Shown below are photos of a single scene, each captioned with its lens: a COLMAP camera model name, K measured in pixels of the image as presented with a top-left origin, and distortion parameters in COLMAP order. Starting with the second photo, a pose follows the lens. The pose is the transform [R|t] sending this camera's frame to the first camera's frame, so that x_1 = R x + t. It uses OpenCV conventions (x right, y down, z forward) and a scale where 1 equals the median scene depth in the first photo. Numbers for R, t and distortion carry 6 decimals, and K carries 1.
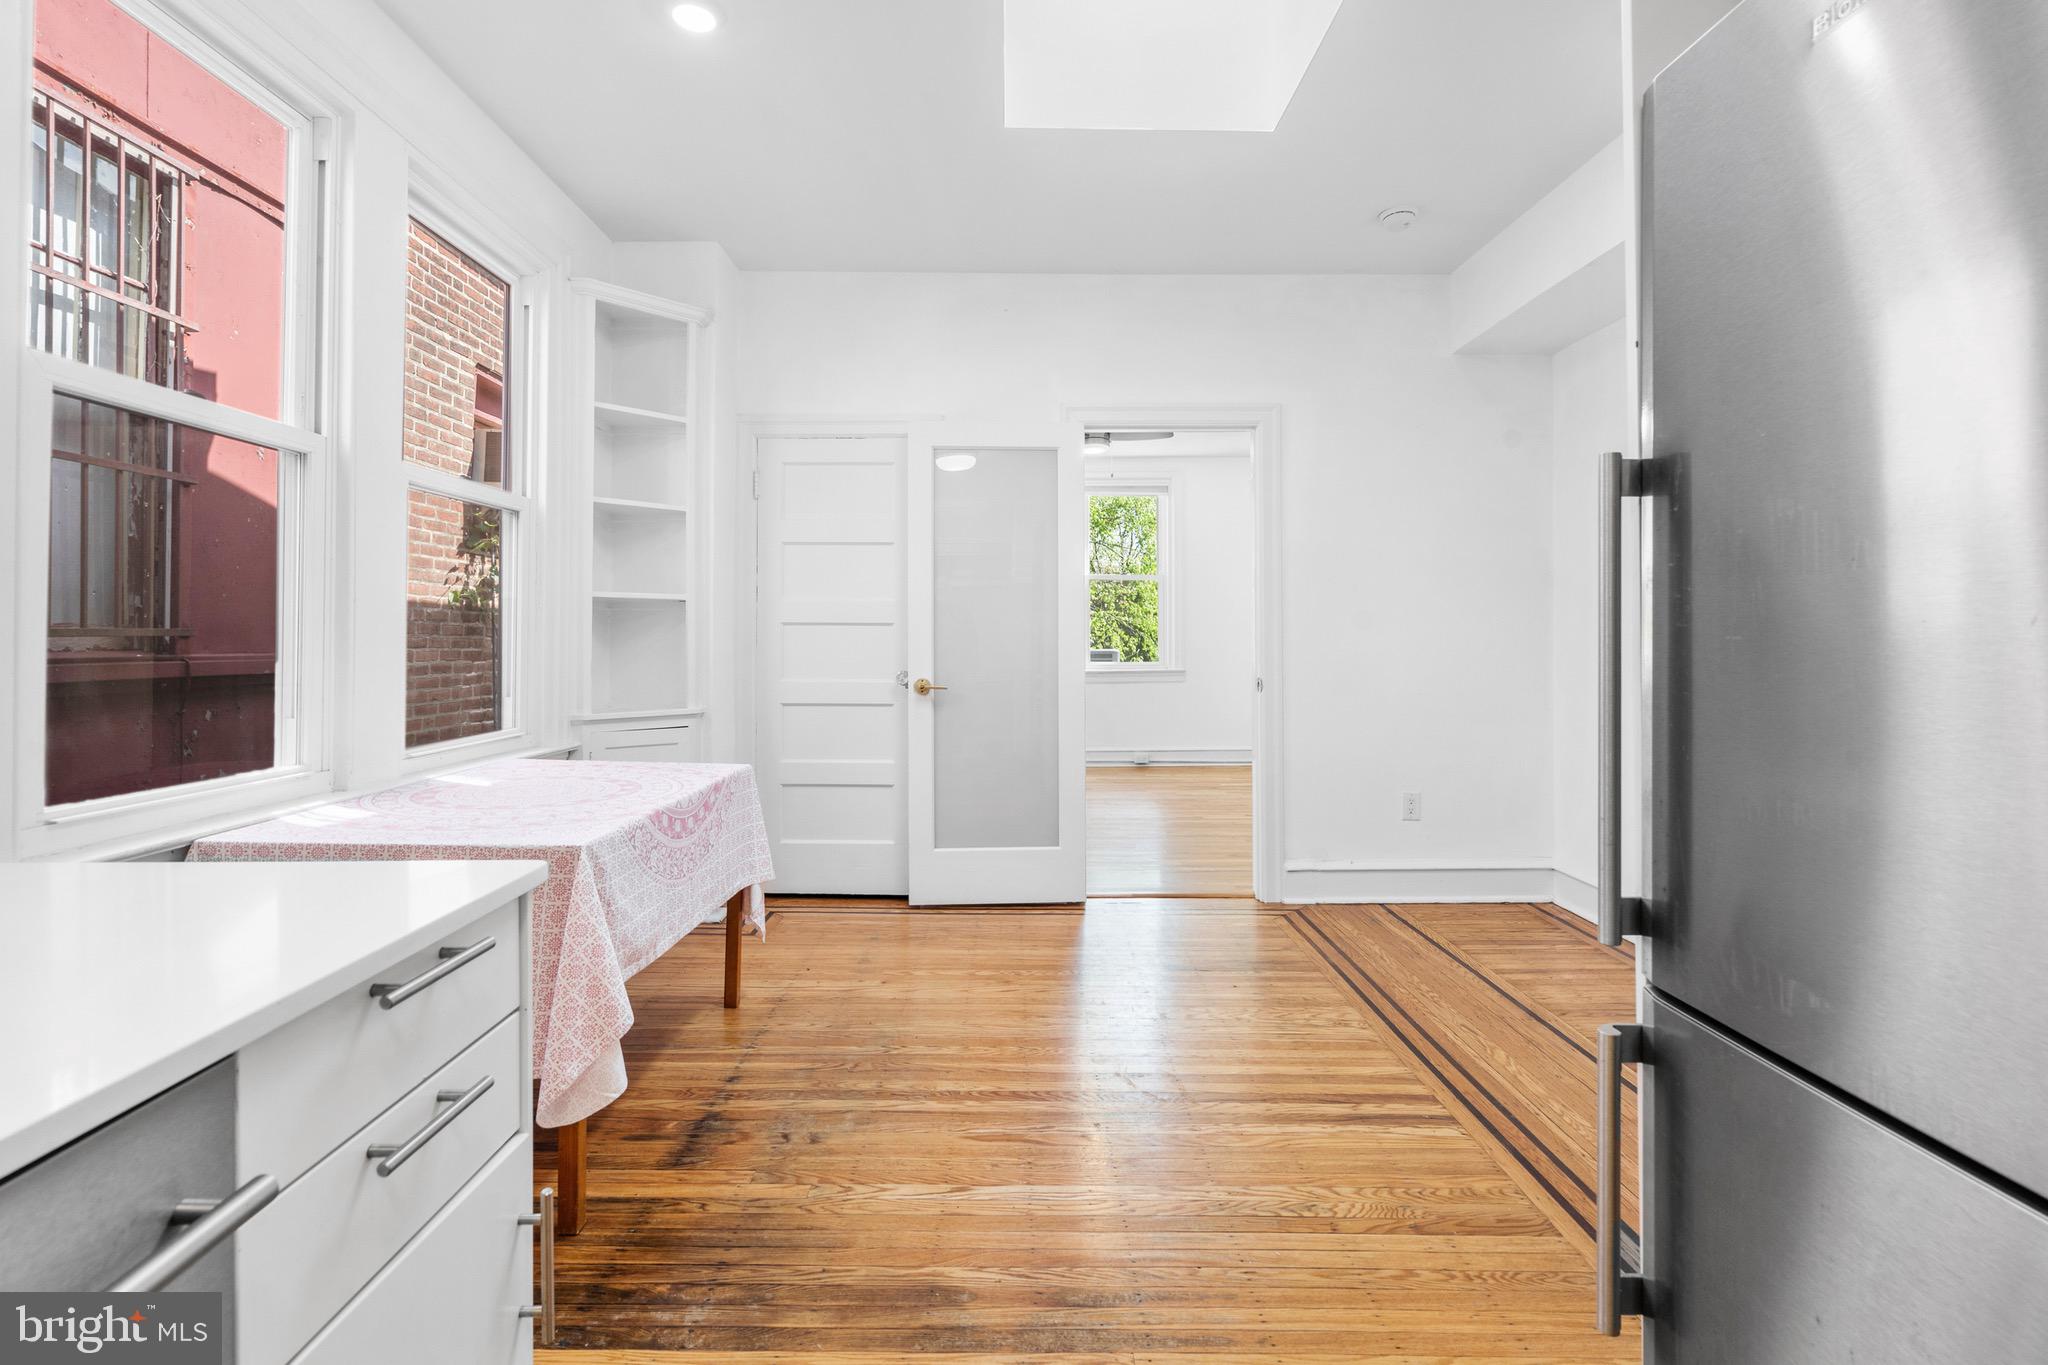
lens RADIAL K [[988.1, 0, 990.2], [0, 988.1, 621.4], [0, 0, 1]] dist [0.002474, 0.000669]
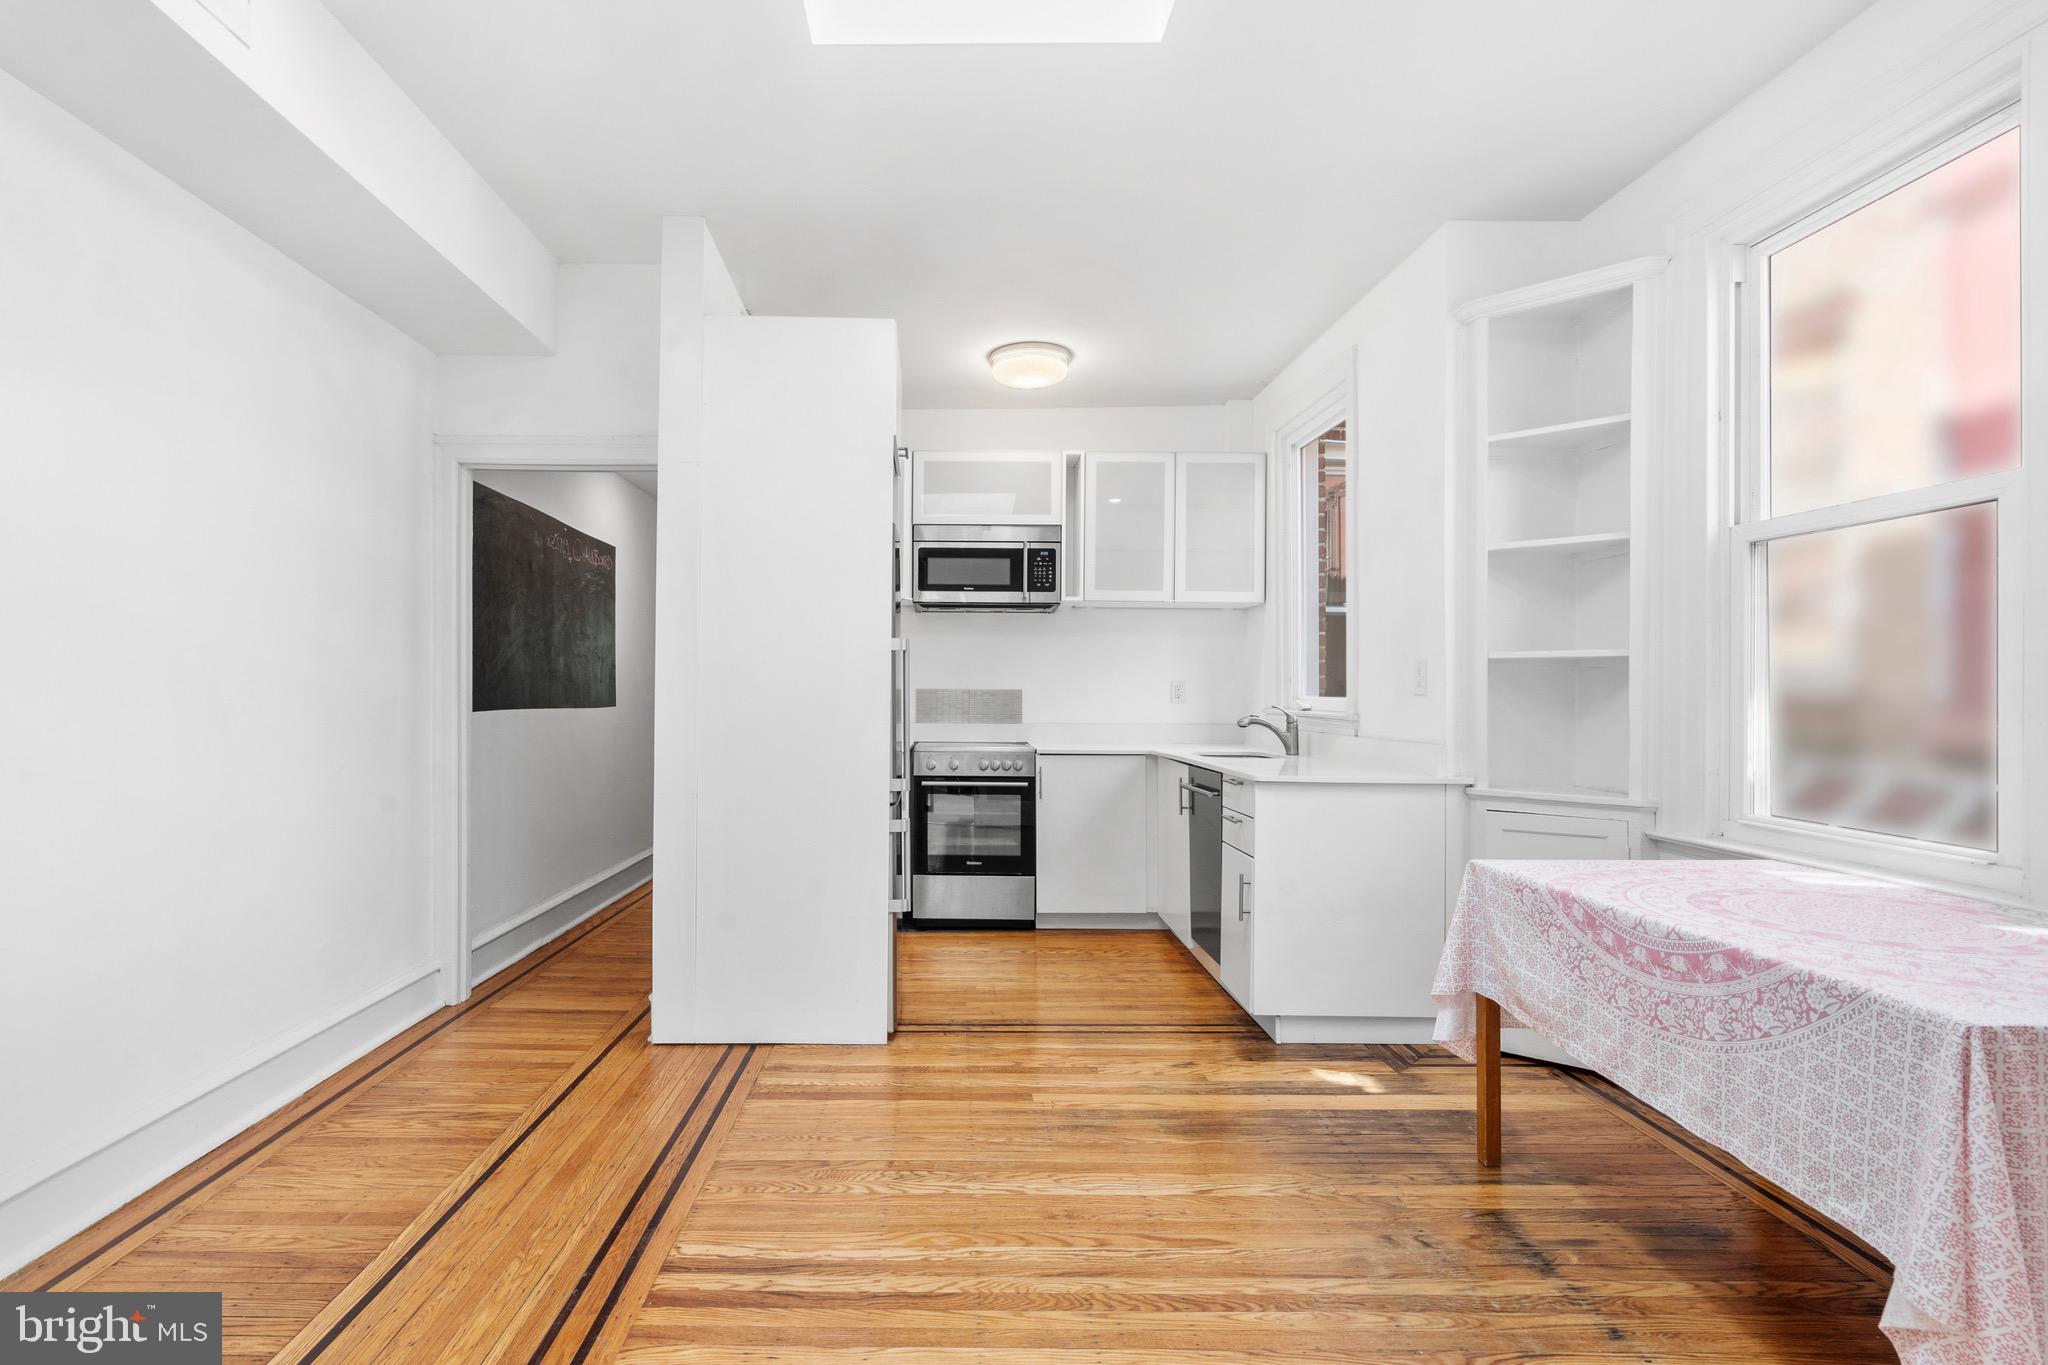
lens RADIAL K [[983.8, 0, 943.4], [0, 983.8, 693.0], [0, 0, 1]] dist [-0.000689, 0.000450]
pose [[-0.999818, -0.009376, -0.016588, 0.198849], [-0.009166, 0.999878, -0.012655, 0.019783], [0.016705, -0.012501, -0.999782, 1.463574]]
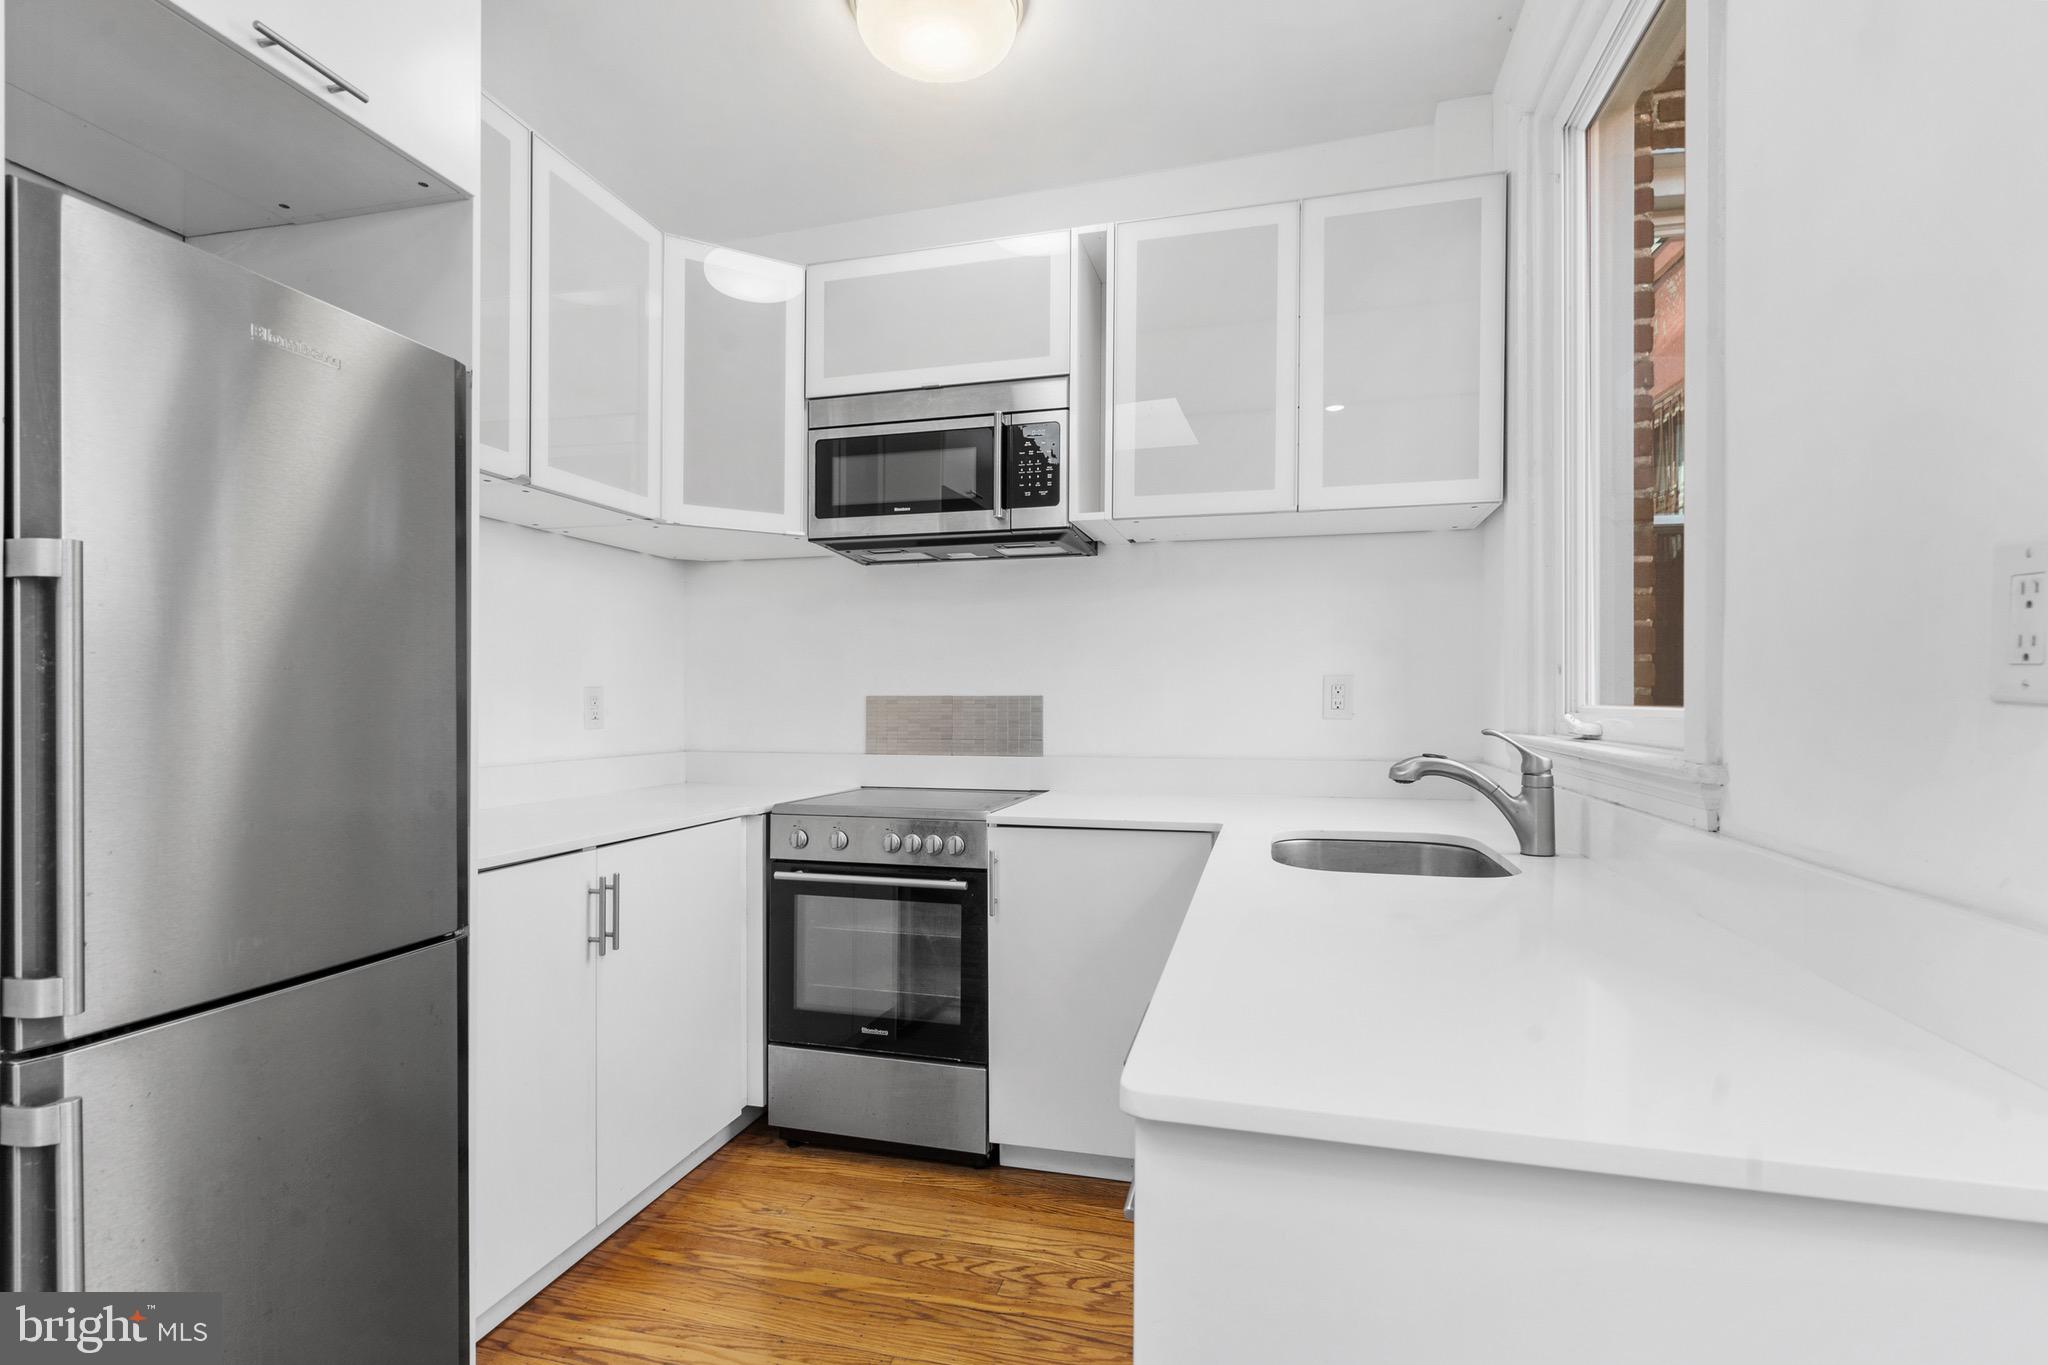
lens RADIAL K [[964.8, 0, 1011.7], [0, 964.8, 706.5], [0, 0, 1]] dist [0.000771, -0.000161]
pose [[-0.966937, -0.003826, 0.254986, -0.204789], [-0.005748, 0.999960, -0.006793, 0.007048], [-0.254950, -0.008034, -0.966921, 0.601027]]
